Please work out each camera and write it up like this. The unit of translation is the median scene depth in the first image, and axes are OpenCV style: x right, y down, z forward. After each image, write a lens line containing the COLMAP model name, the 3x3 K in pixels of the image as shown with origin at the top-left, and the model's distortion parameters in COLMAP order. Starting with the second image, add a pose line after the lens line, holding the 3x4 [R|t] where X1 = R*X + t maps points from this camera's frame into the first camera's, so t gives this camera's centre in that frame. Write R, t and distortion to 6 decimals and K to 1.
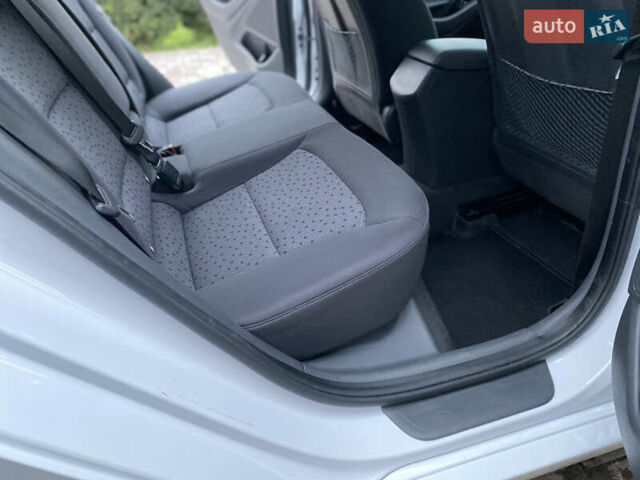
lens RADIAL K [[488.8, 0, 330.4], [0, 488.8, 234.7], [0, 0, 1]] dist [0.066151, -0.111037]
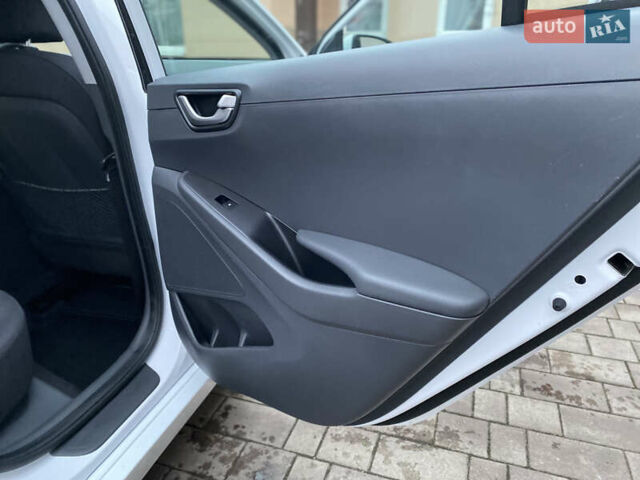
lens RADIAL K [[487.7, 0, 320.0], [0, 487.7, 240.0], [0, 0, 1]] dist [0.019299, -0.009857]
pose [[0.581039, -0.293997, 0.758920, -0.266912], [0.429183, 0.902968, 0.021211, 0.116067], [-0.691516, 0.313392, 0.650838, -0.429110]]
